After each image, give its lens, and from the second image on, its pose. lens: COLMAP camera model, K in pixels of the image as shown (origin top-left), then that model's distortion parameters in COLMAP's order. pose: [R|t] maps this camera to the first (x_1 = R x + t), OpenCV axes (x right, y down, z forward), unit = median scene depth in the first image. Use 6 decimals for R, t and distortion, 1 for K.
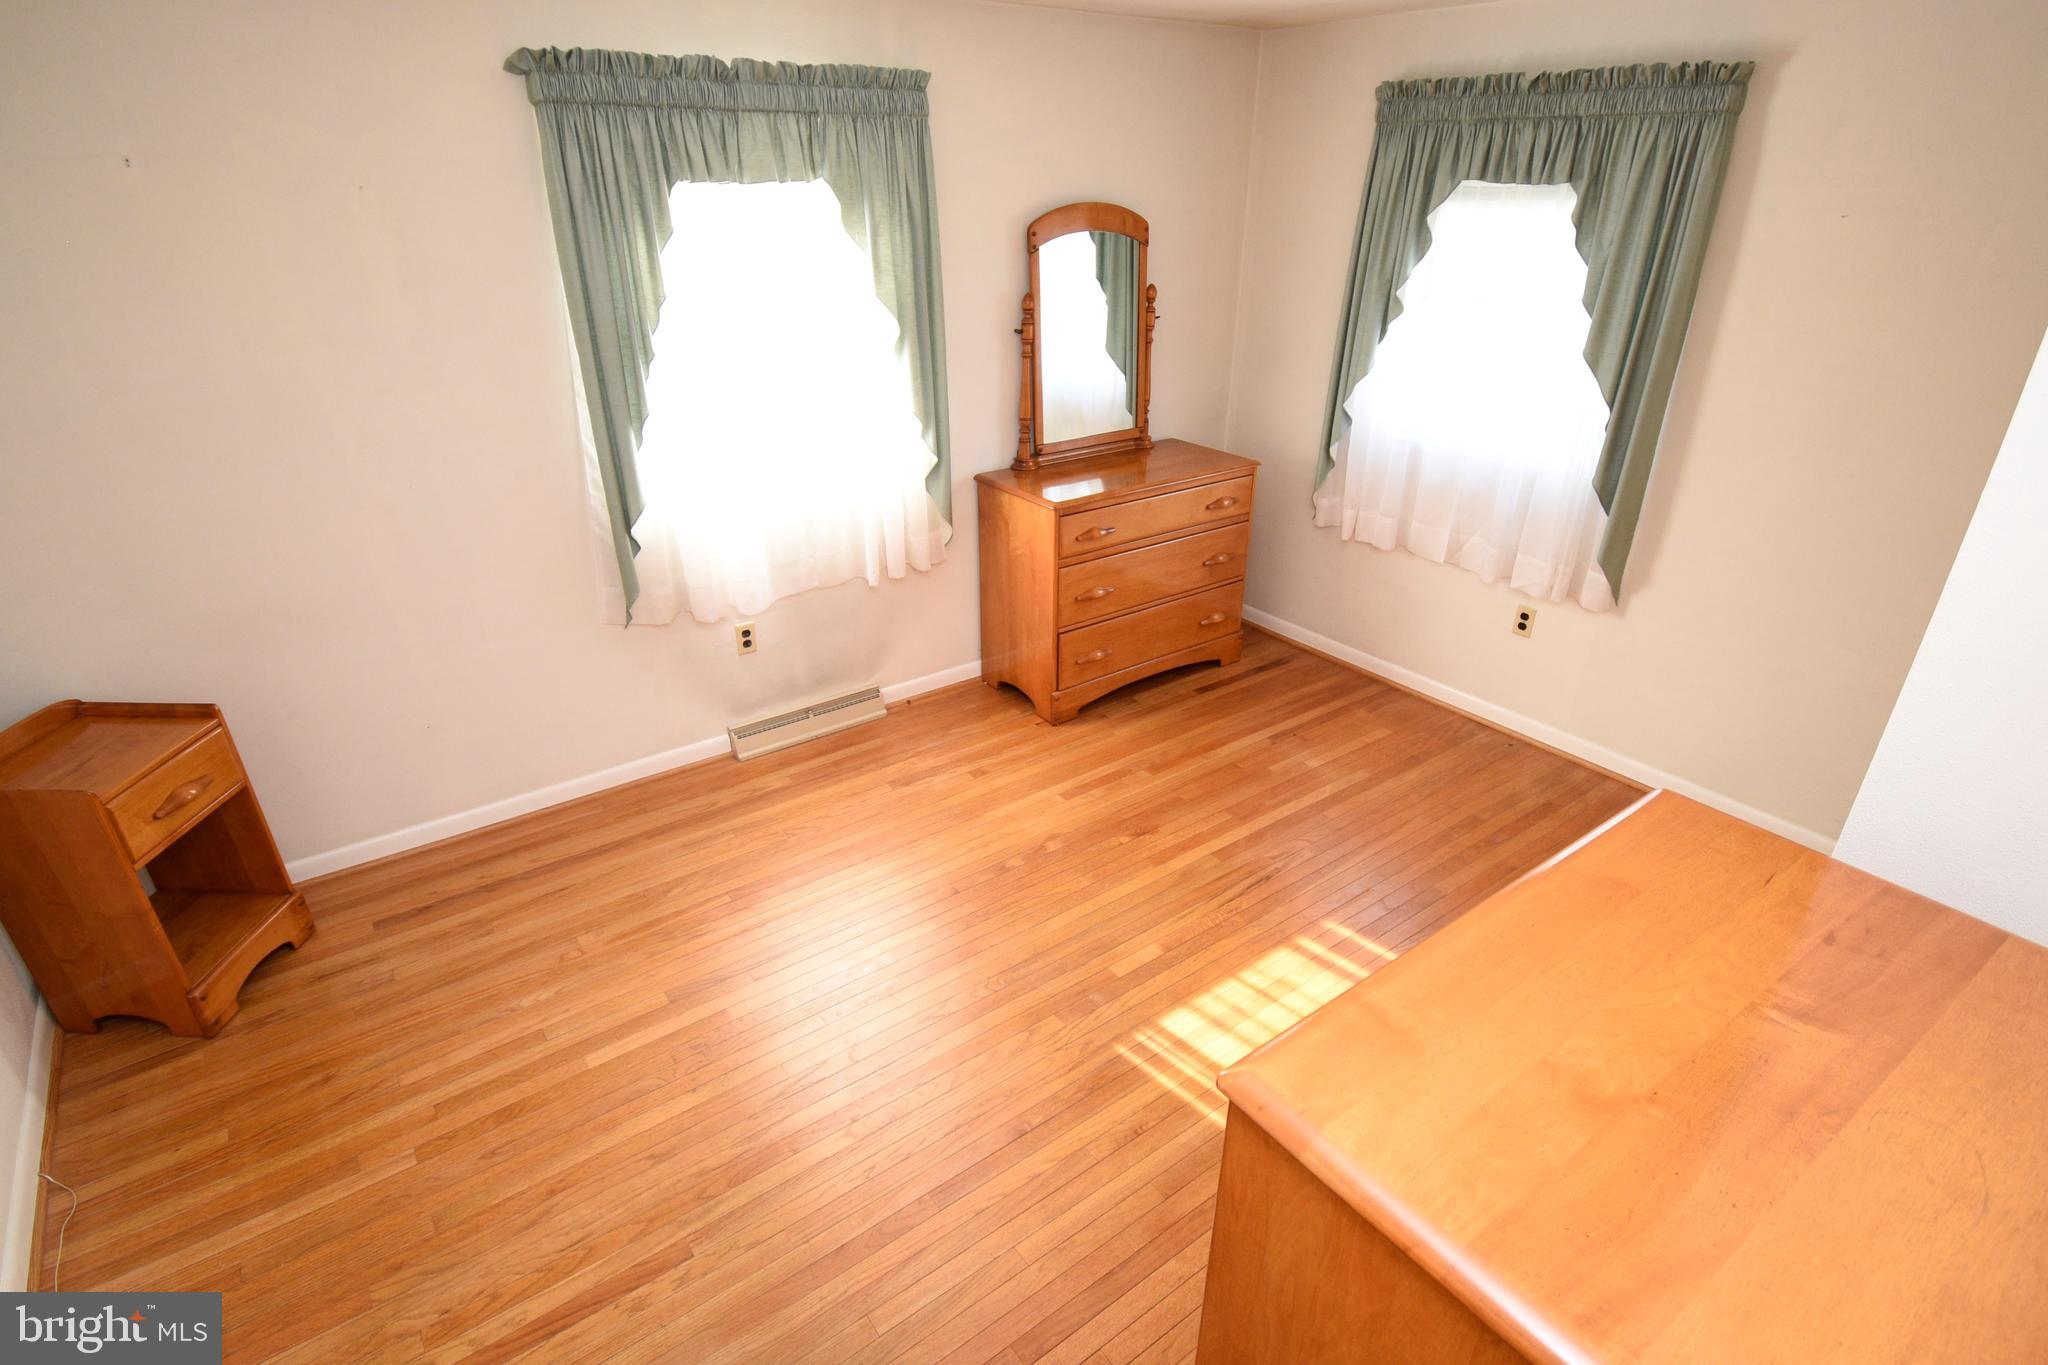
lens RADIAL K [[970.1, 0, 1078.9], [0, 970.1, 678.1], [0, 0, 1]] dist [-0.002398, -0.000687]
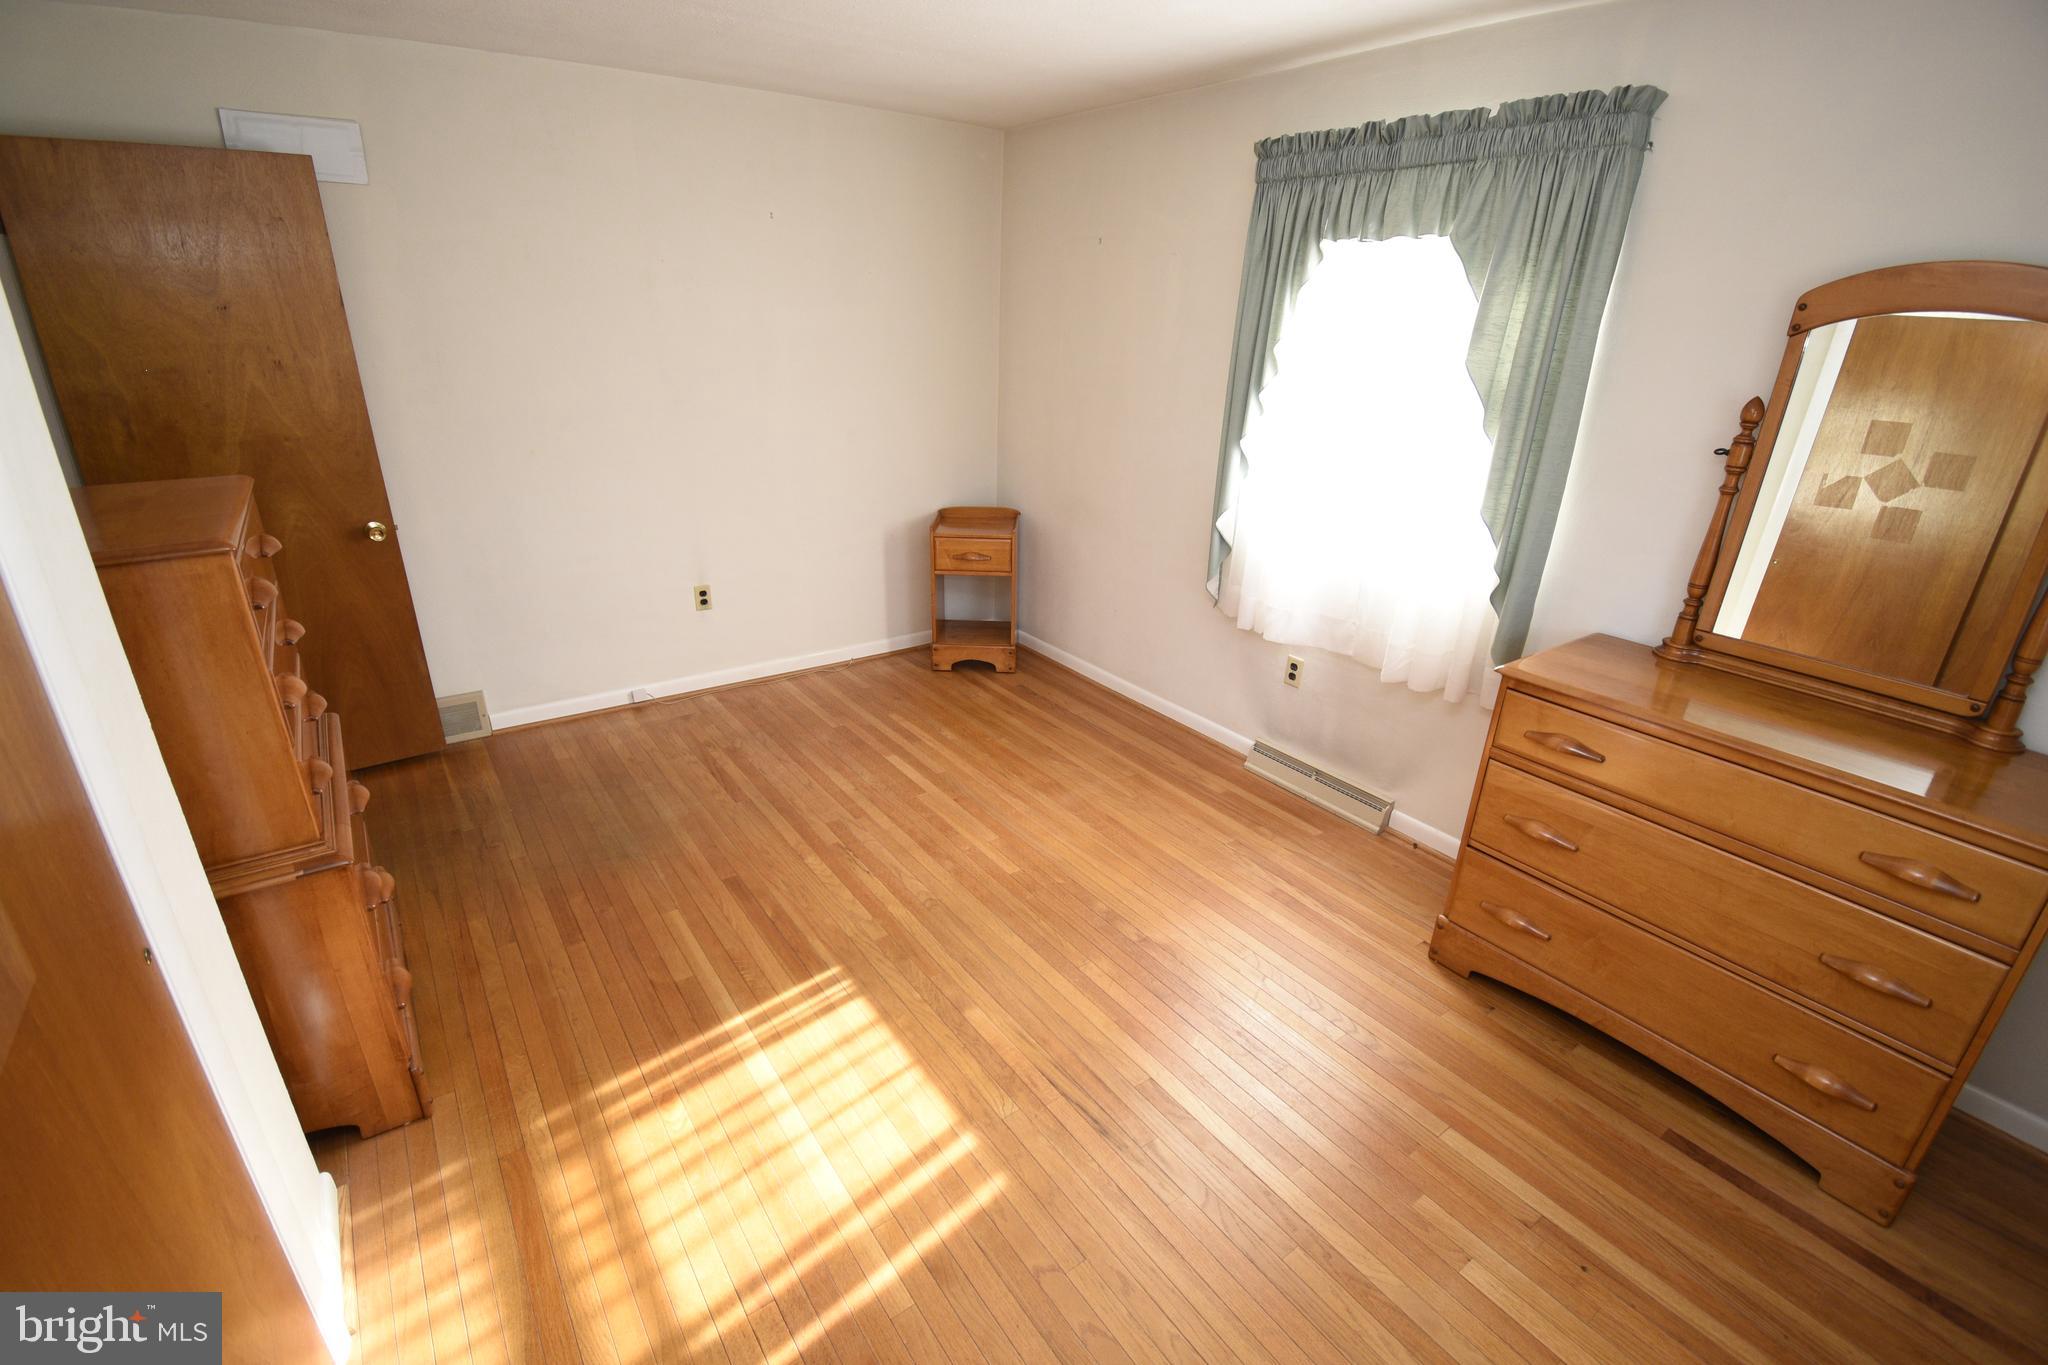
lens RADIAL K [[908.7, 0, 1030.1], [0, 908.7, 691.3], [0, 0, 1]] dist [0.024659, -0.028161]
pose [[-0.003051, 0.380631, -0.924722, 0.590861], [-0.478367, 0.811501, 0.335605, -0.221129], [0.878155, 0.443381, 0.179606, 0.581059]]
